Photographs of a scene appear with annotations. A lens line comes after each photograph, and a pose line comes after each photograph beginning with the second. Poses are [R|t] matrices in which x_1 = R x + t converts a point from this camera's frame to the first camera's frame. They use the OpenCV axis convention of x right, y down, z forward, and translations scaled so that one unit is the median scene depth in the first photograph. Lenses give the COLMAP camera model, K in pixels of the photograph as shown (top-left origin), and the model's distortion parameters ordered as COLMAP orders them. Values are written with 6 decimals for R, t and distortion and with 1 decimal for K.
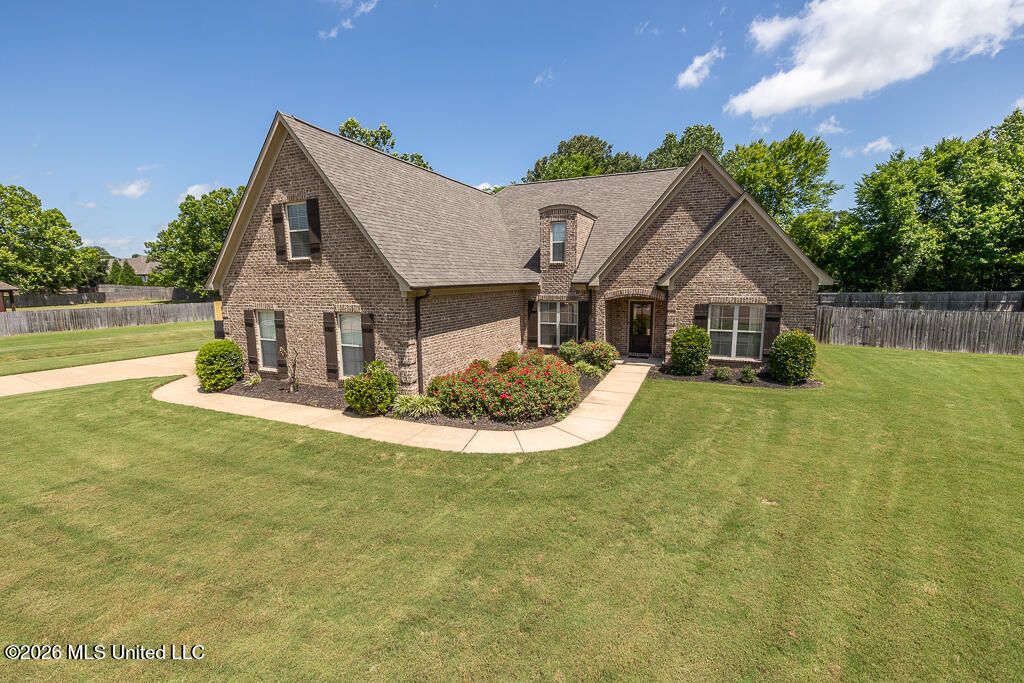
lens RADIAL K [[425.8, 0, 512.0], [0, 425.8, 341.5], [0, 0, 1]] dist [-0.000879, -0.000545]
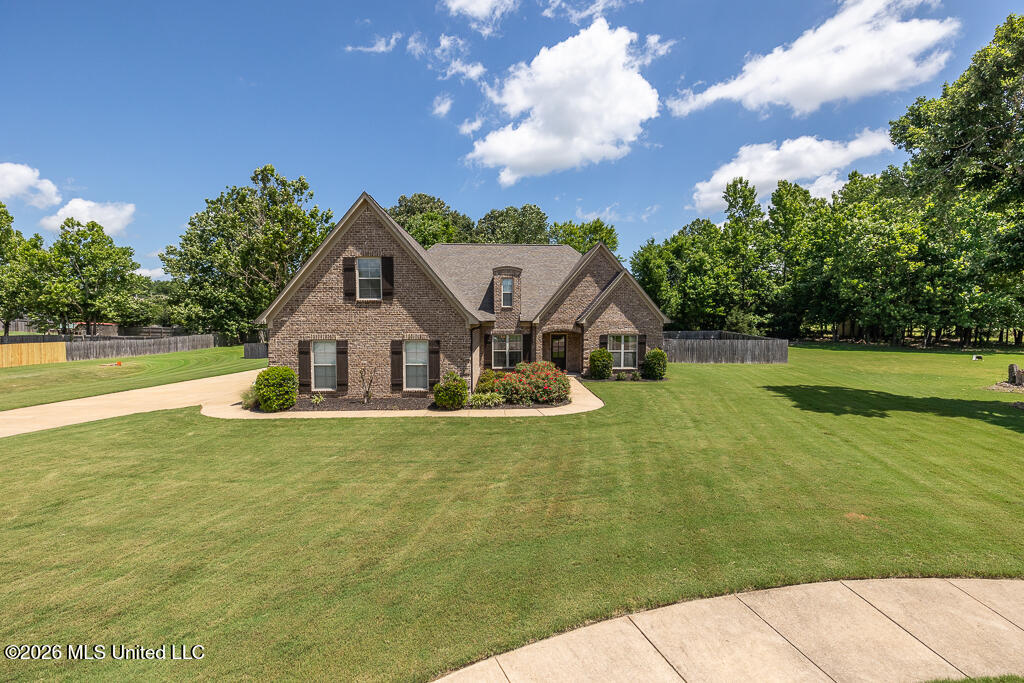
lens RADIAL K [[425.8, 0, 512.0], [0, 425.8, 341.5], [0, 0, 1]] dist [-0.000879, -0.000545]
pose [[0.901029, -0.011078, 0.433618, -0.576275], [0.054477, 0.994648, -0.087789, 0.060560], [-0.430325, 0.102723, 0.896810, -0.292745]]
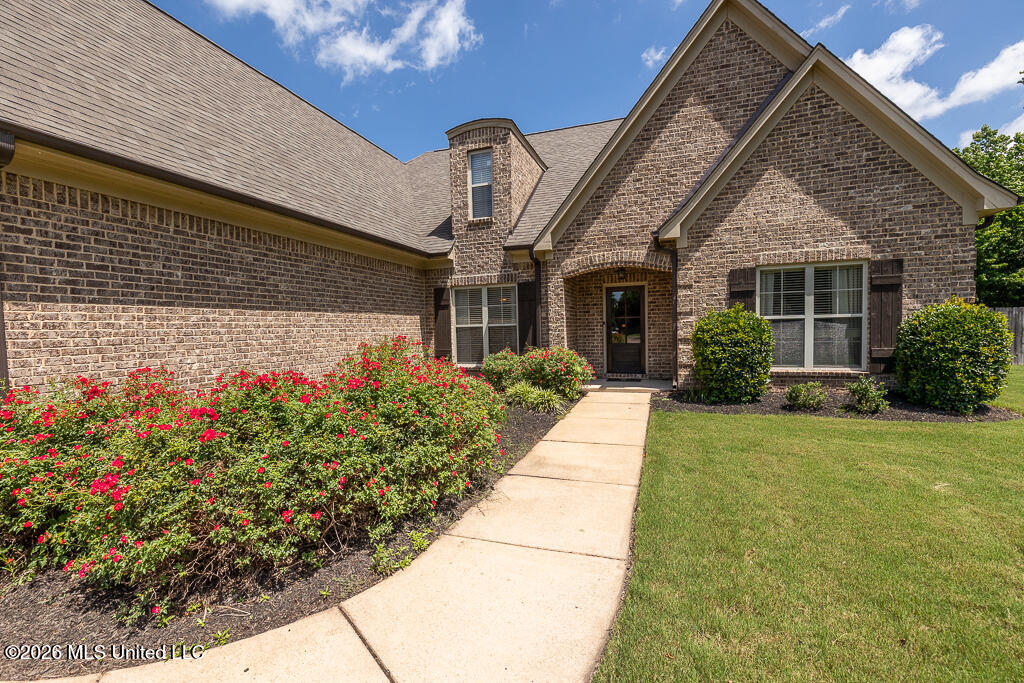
lens RADIAL K [[428.5, 0, 512.1], [0, 428.5, 347.2], [0, 0, 1]] dist [0.002769, 0.000201]
pose [[0.996235, -0.017107, 0.084987, 0.115323], [0.025985, 0.994188, -0.104477, 0.059905], [-0.082706, 0.106292, 0.990889, 0.518343]]
